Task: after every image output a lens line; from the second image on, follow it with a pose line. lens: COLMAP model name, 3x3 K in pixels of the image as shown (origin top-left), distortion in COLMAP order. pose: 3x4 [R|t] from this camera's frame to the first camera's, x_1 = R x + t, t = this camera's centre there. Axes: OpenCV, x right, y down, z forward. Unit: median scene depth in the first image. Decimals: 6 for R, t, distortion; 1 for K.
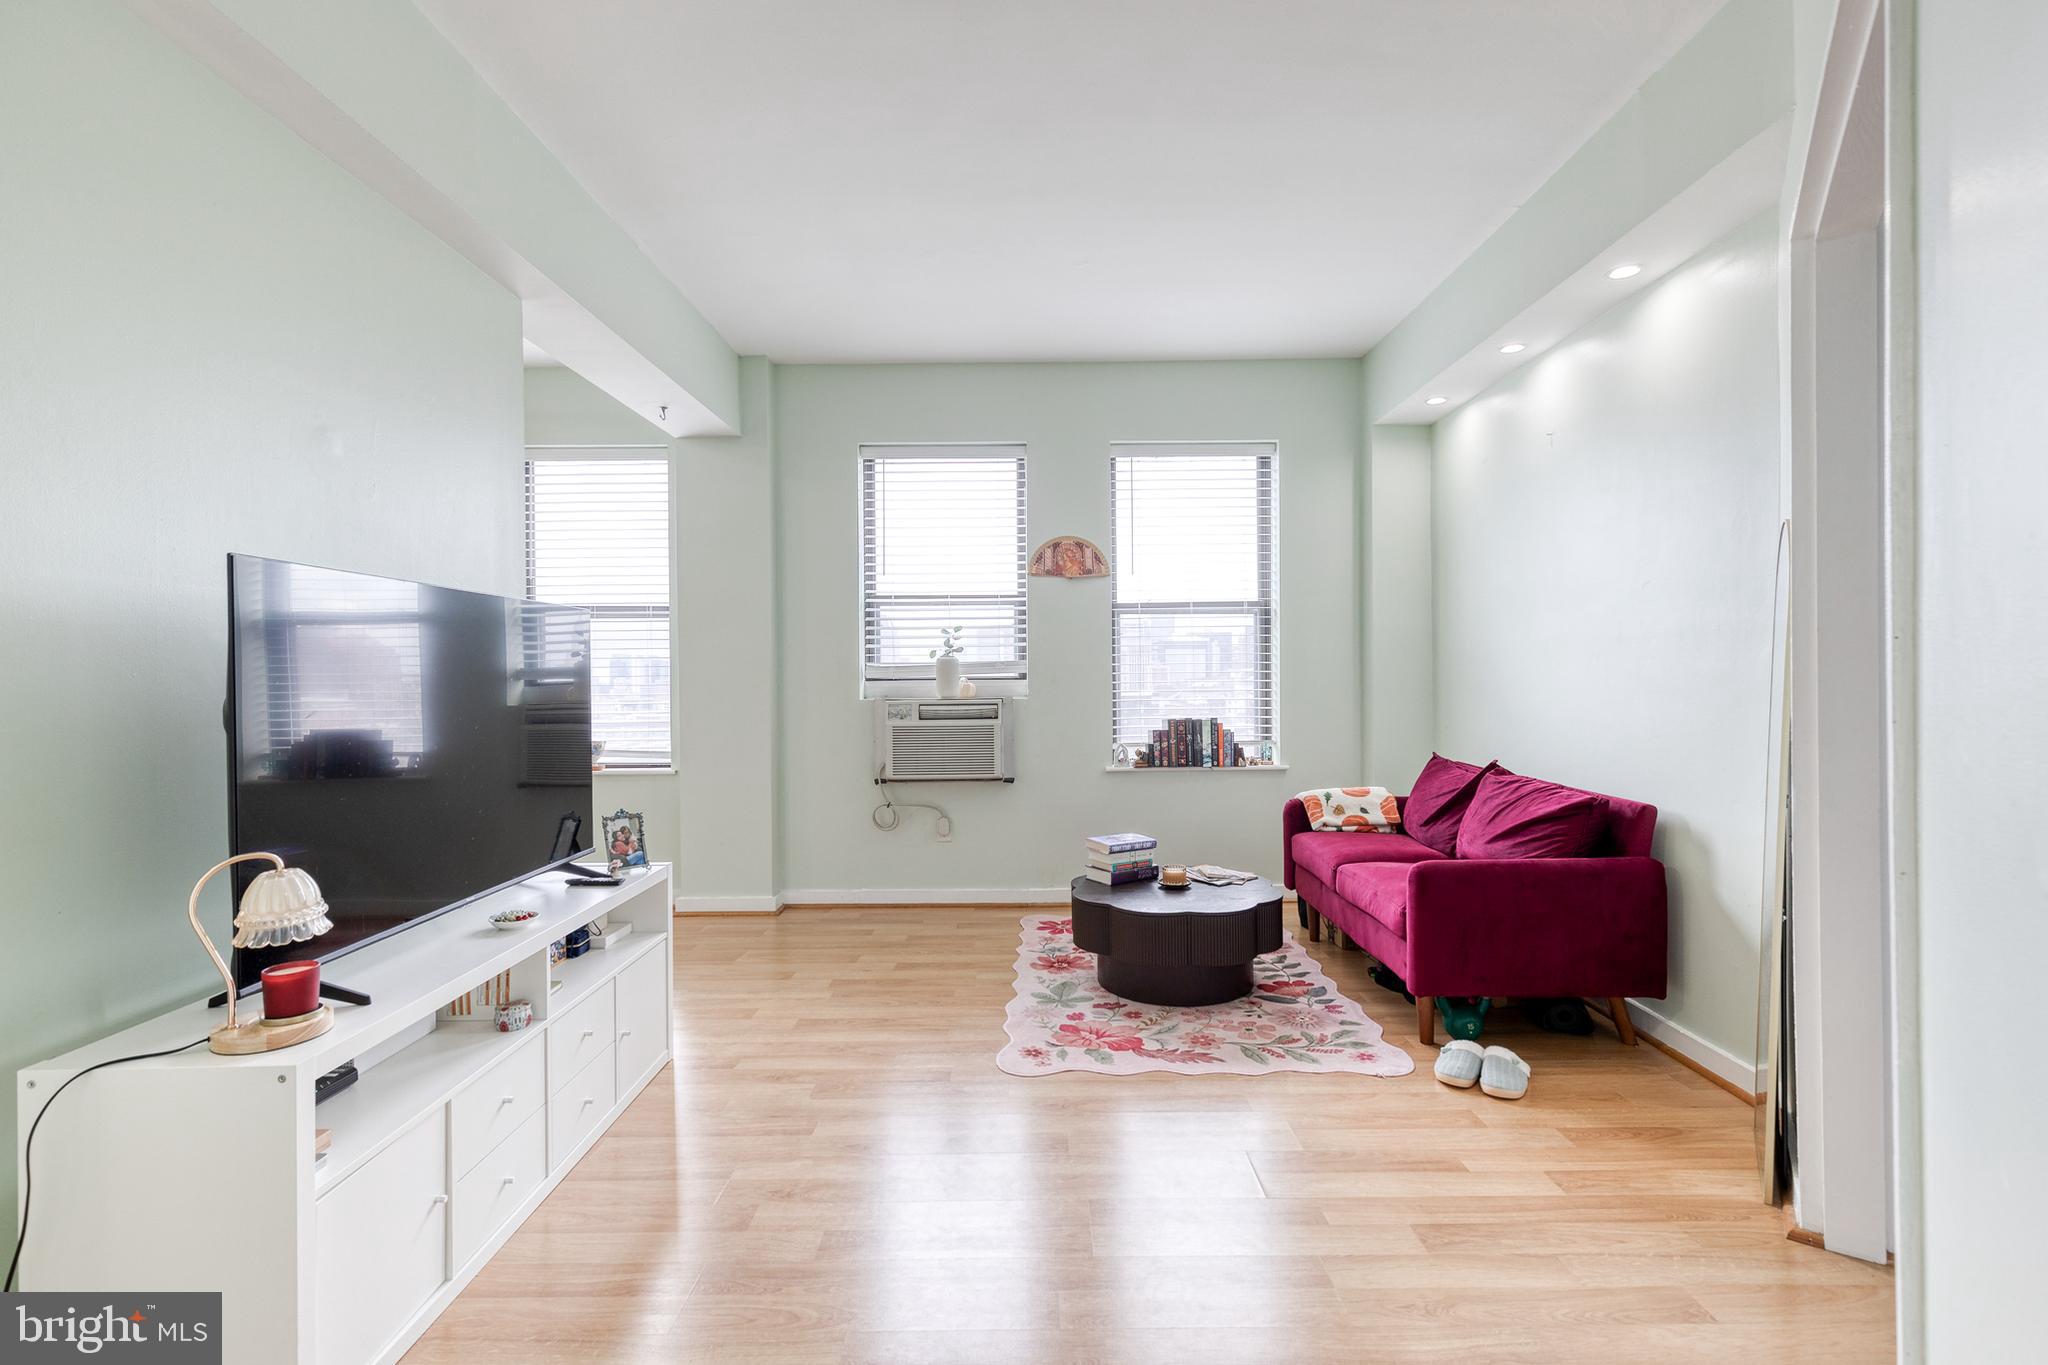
lens RADIAL K [[930.9, 0, 1030.6], [0, 930.9, 679.0], [0, 0, 1]] dist [0.010503, -0.000394]
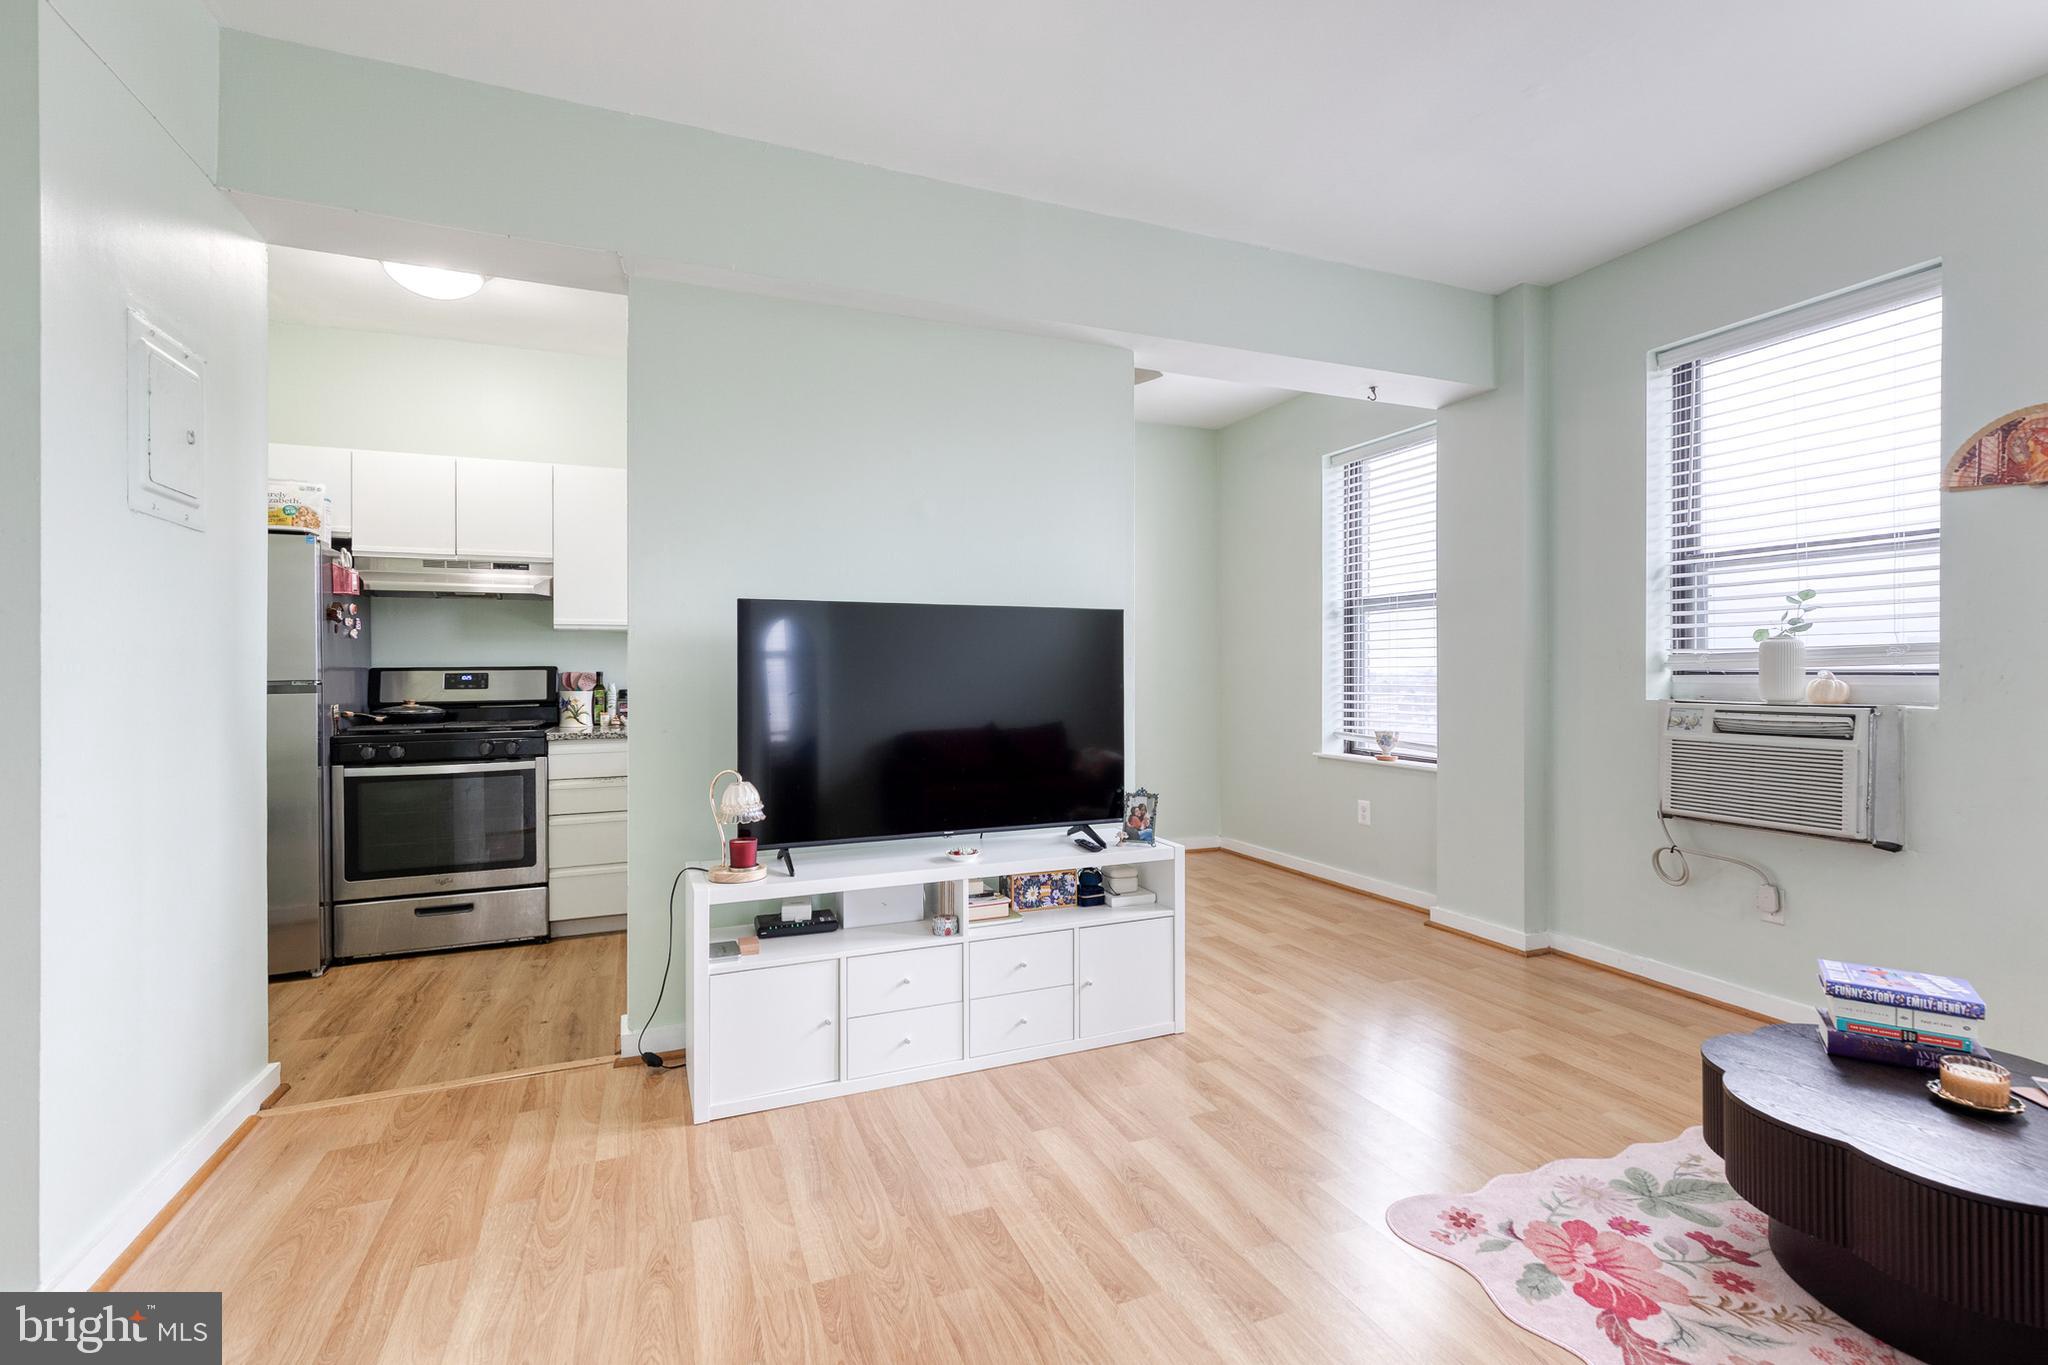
lens RADIAL K [[928.0, 0, 1034.2], [0, 928.0, 669.1], [0, 0, 1]] dist [0.007339, -0.000830]
pose [[0.382330, 0.005699, -0.924008, 0.445051], [-0.004479, 0.999981, 0.004315, -0.004701], [0.924015, 0.002489, 0.382348, 0.387469]]
